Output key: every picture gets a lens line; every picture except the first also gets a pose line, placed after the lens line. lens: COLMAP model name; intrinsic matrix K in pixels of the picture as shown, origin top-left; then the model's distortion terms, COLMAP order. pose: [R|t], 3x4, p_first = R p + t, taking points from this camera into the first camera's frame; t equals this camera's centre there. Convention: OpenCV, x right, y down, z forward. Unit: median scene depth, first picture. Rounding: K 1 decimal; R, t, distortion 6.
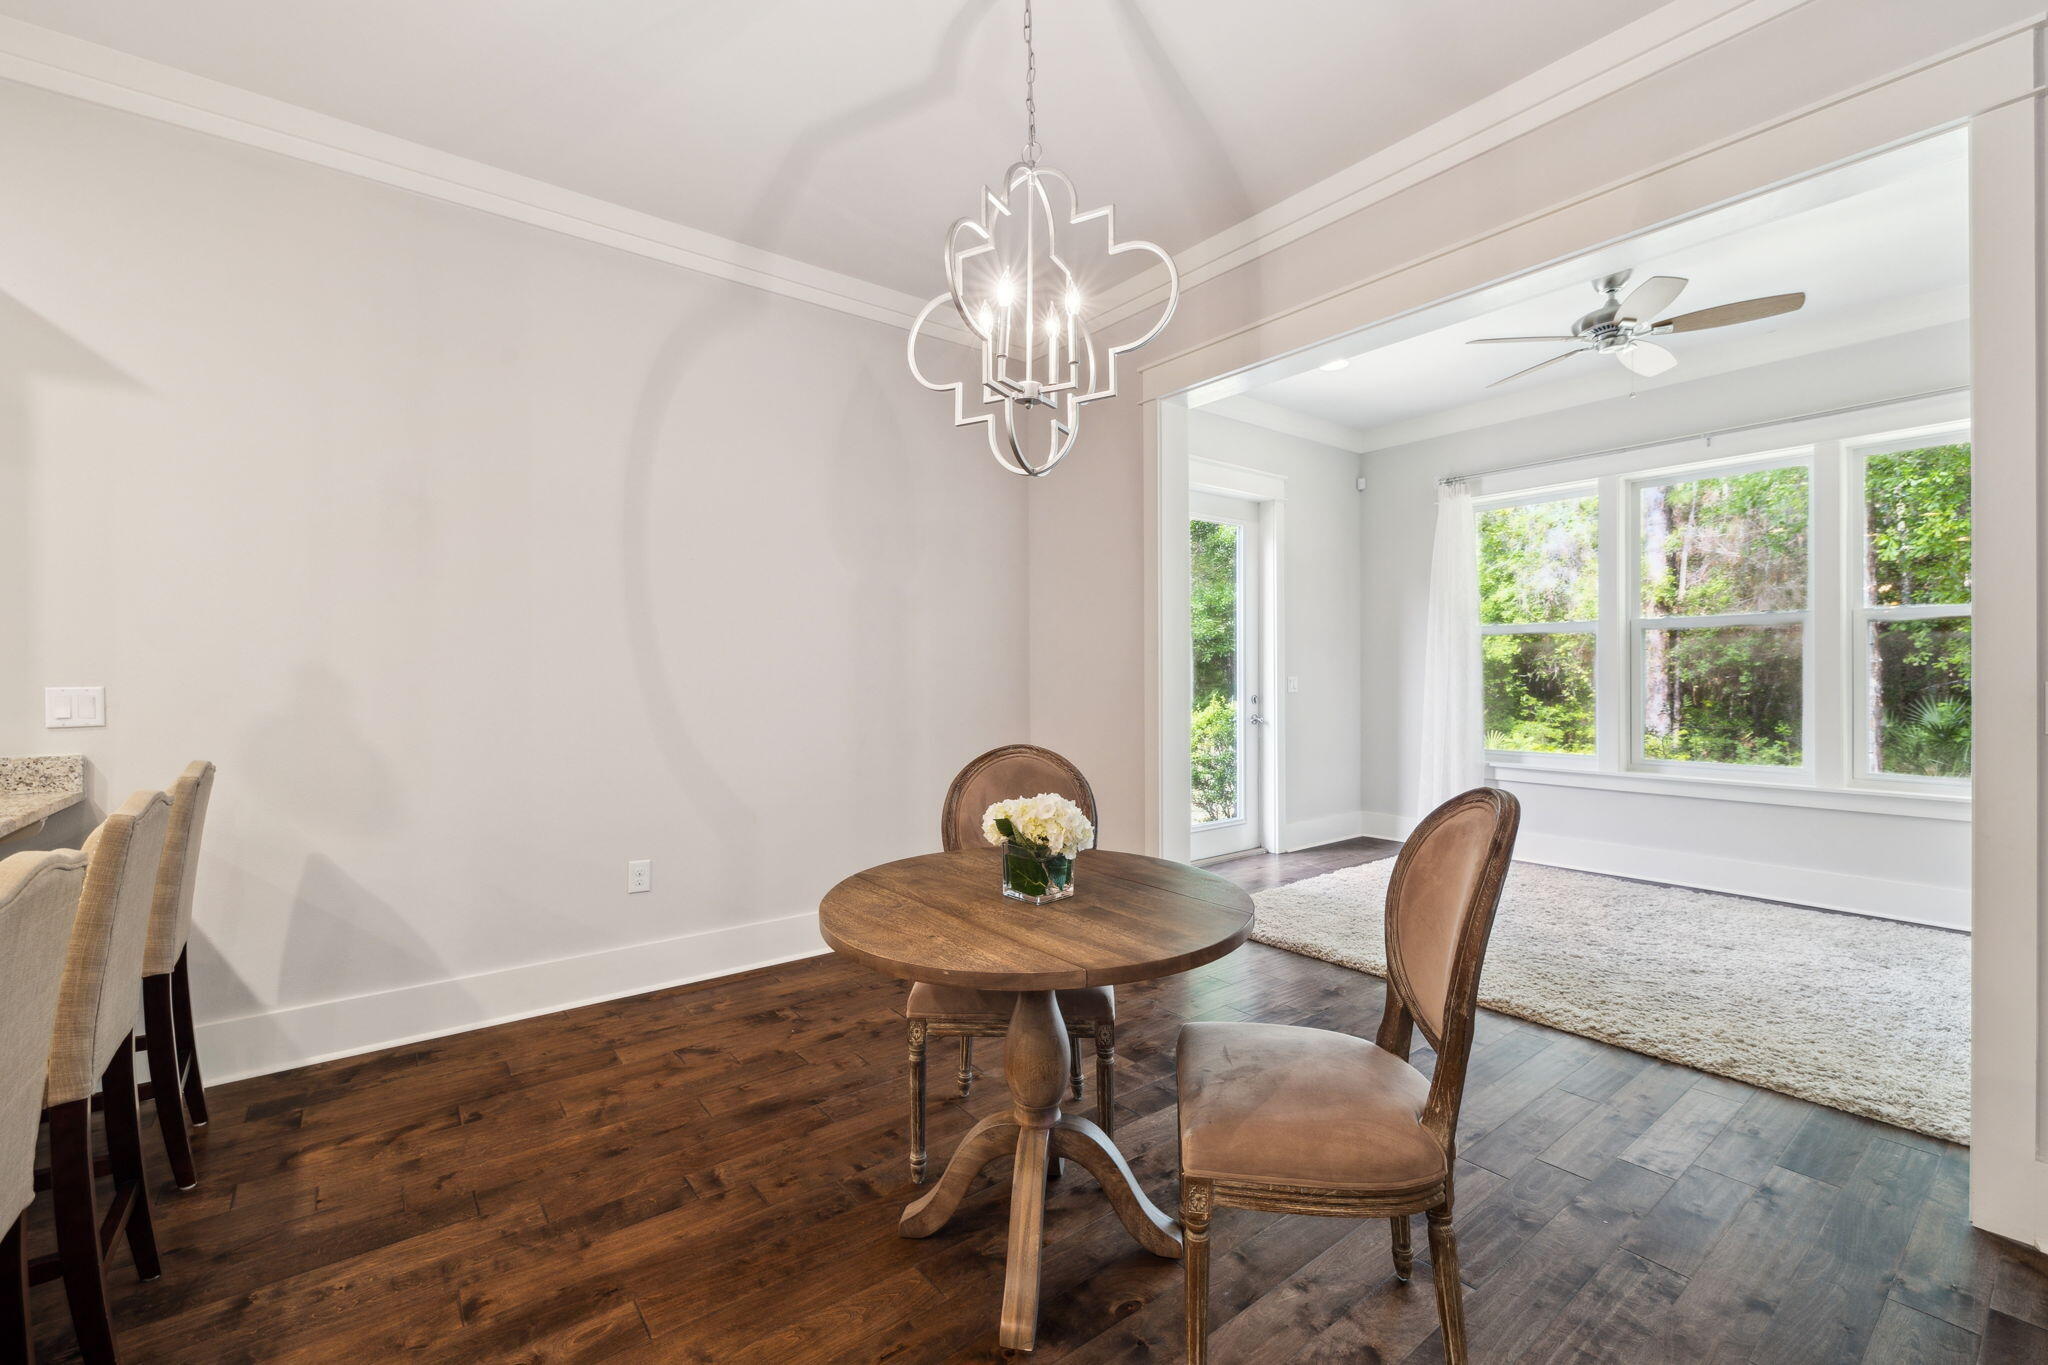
lens RADIAL K [[858.4, 0, 1023.5], [0, 858.4, 679.0], [0, 0, 1]] dist [-0.001874, -0.000285]
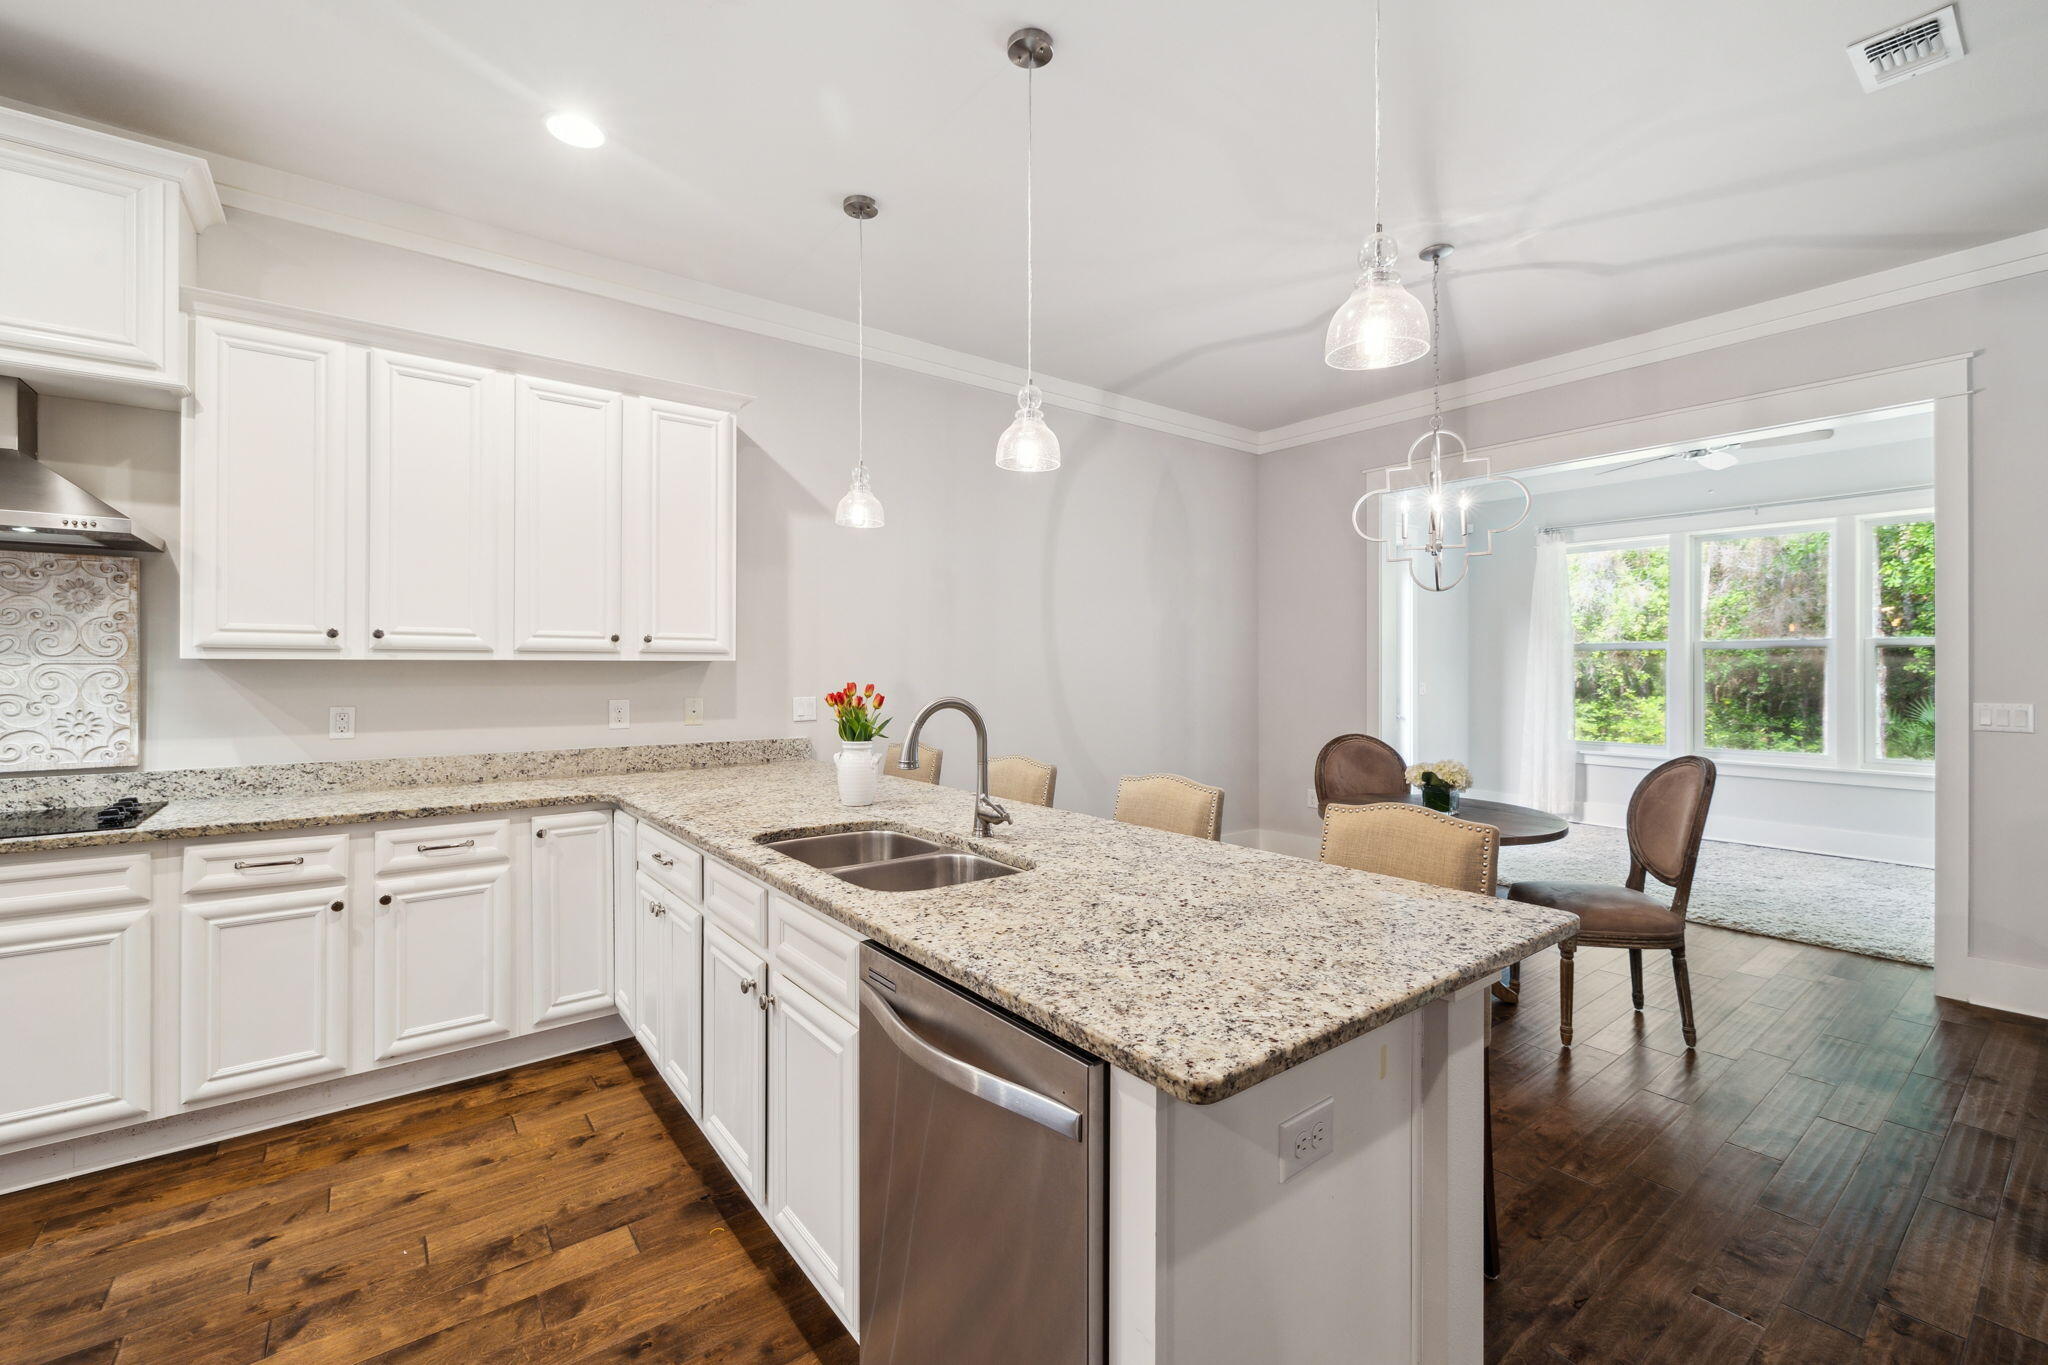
lens RADIAL K [[853.8, 0, 1025.8], [0, 853.8, 666.7], [0, 0, 1]] dist [-0.000612, -0.000019]
pose [[0.999983, 0.005216, -0.002776, -0.682586], [-0.005227, 0.999979, -0.003855, -0.045382], [0.002756, 0.003869, 0.999989, -0.680300]]
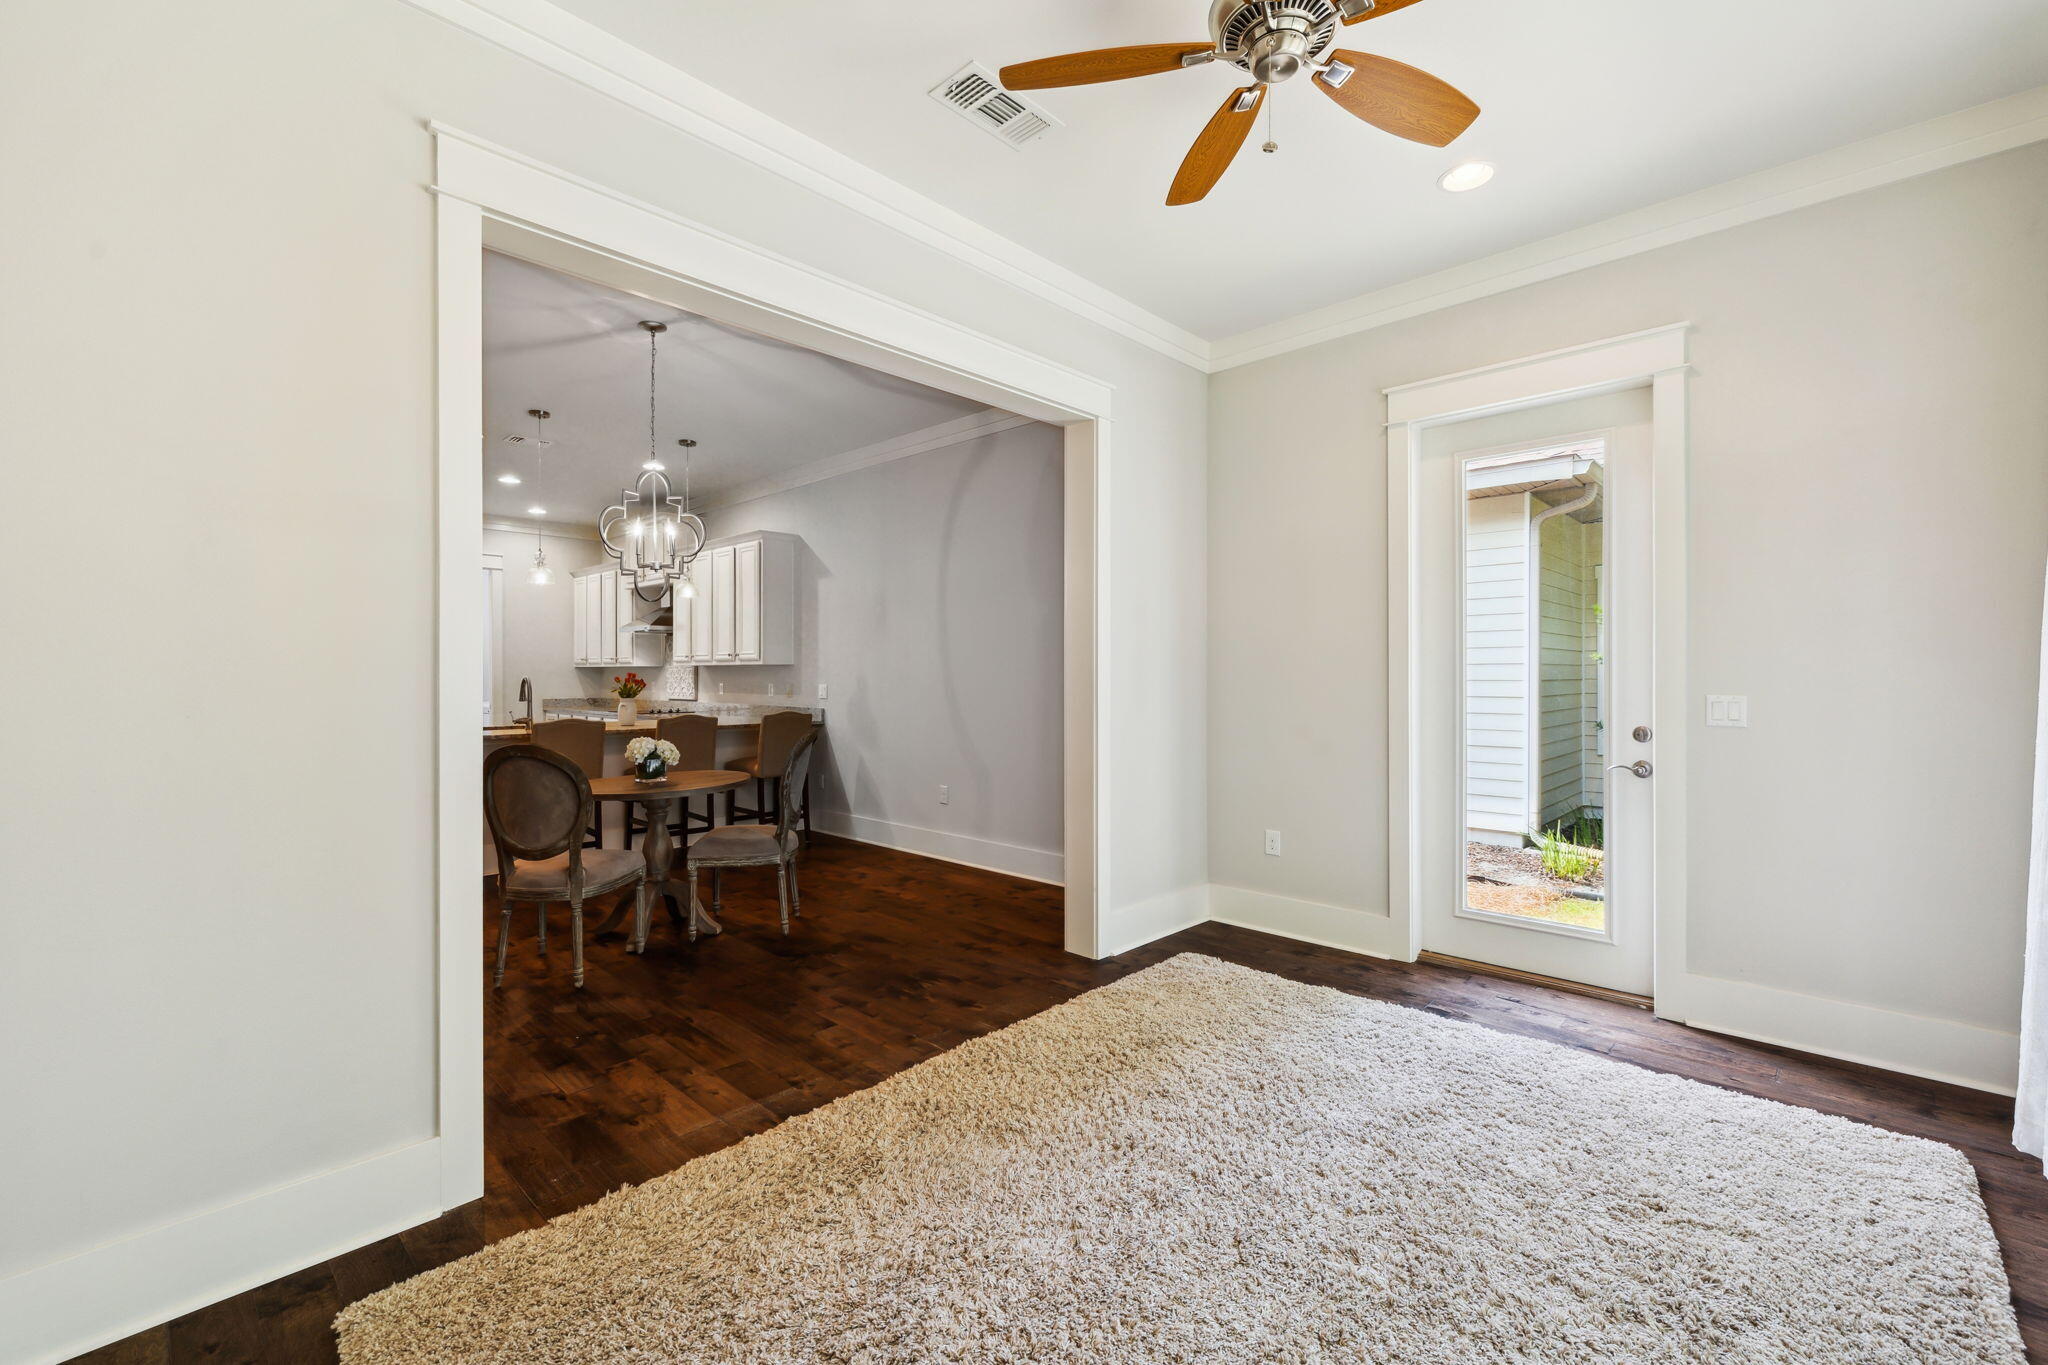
lens RADIAL K [[861.0, 0, 1025.7], [0, 861.0, 671.2], [0, 0, 1]] dist [-0.000741, -0.000187]
pose [[0.152763, 0.008021, -0.988230, 1.847418], [0.003972, 0.999954, 0.008730, -0.057928], [0.988255, -0.005259, 0.152724, 1.215960]]
